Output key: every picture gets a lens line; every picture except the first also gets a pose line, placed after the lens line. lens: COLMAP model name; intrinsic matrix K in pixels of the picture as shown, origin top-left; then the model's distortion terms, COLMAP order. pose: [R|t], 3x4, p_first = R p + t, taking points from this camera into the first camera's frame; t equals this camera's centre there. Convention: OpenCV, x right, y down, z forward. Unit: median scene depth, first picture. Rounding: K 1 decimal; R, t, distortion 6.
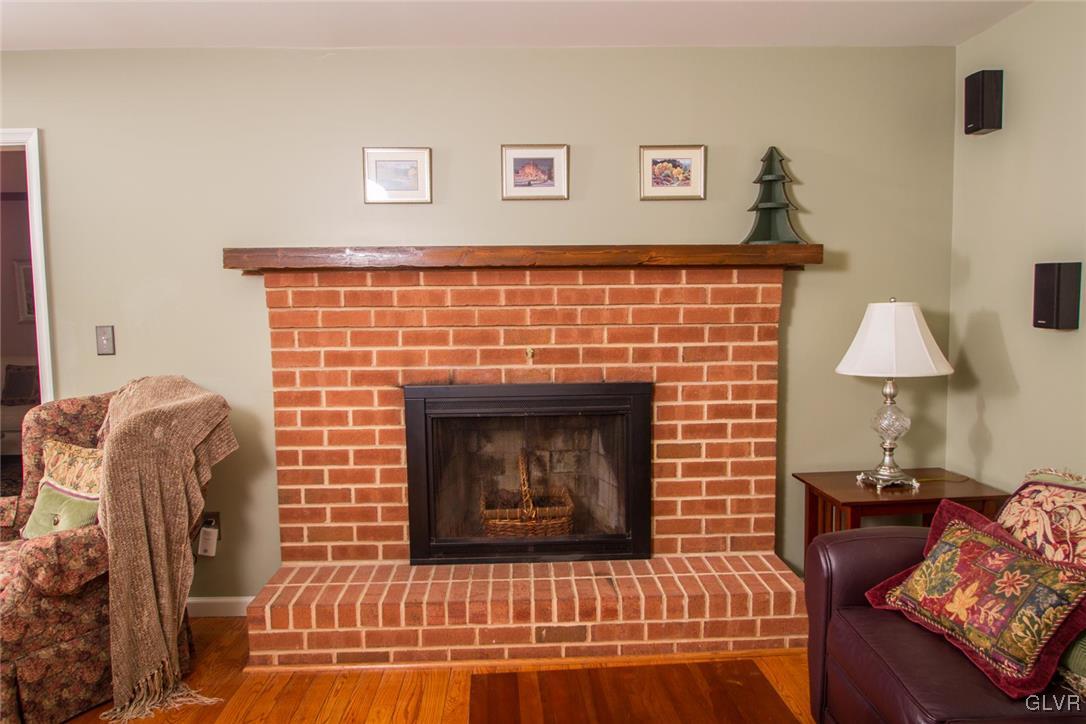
lens RADIAL K [[763.3, 0, 549.3], [0, 763.3, 360.4], [0, 0, 1]] dist [-0.031506, 0.000947]
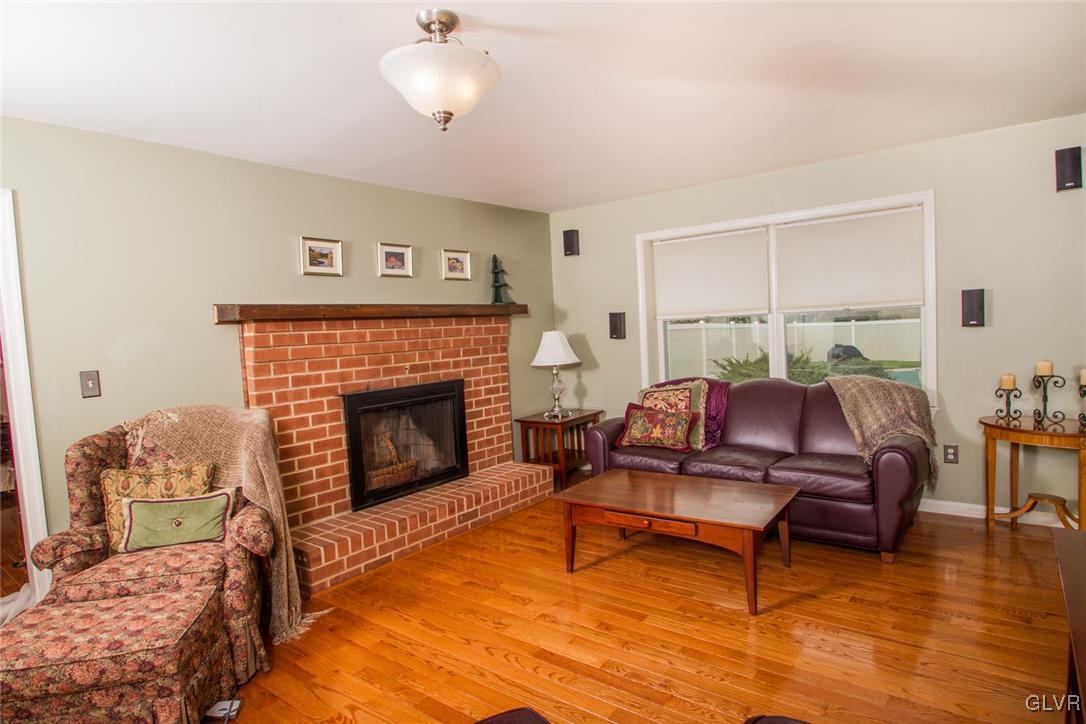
lens RADIAL K [[595.0, 0, 564.9], [0, 595.0, 364.0], [0, 0, 1]] dist [-0.017169, 0.000708]
pose [[0.632875, -0.068702, 0.771200, -0.819215], [0.104371, 0.994534, 0.002946, 0.014892], [-0.767187, 0.078626, 0.636586, -0.102723]]
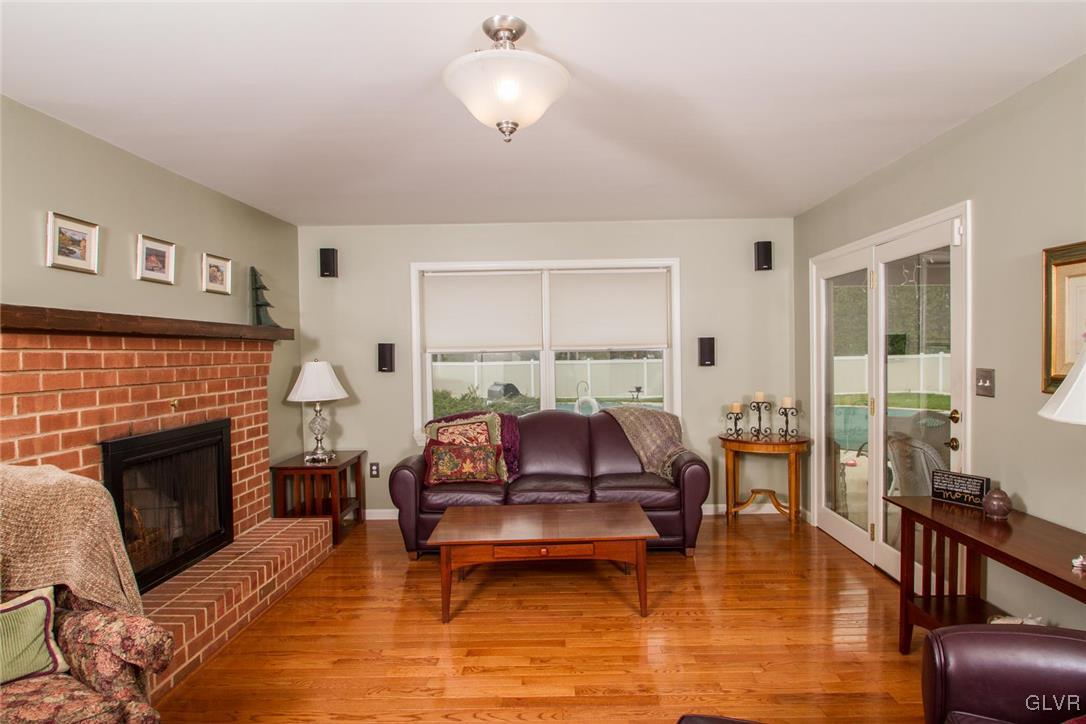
lens RADIAL K [[620.6, 0, 561.3], [0, 620.6, 365.6], [0, 0, 1]] dist [-0.019108, -0.003358]
pose [[0.052998, -0.011836, 0.998524, -1.012894], [0.095648, 0.995393, 0.006722, -0.017942], [-0.994003, 0.095151, 0.053886, 0.301981]]
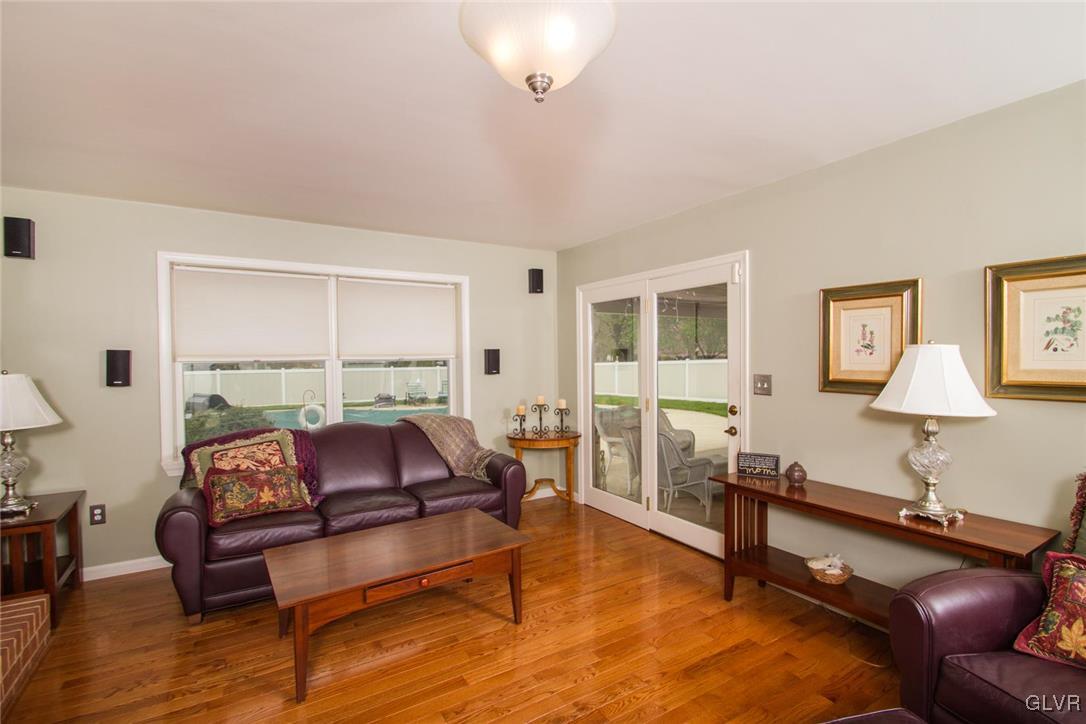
lens RADIAL K [[502.5, 0, 558.9], [0, 502.5, 364.7], [0, 0, 1]] dist [0.008674, -0.013727]
pose [[-0.497578, 0.005211, 0.867404, -0.759902], [0.086107, 0.995339, 0.043415, -0.045447], [-0.863135, 0.096292, -0.495707, 0.570549]]
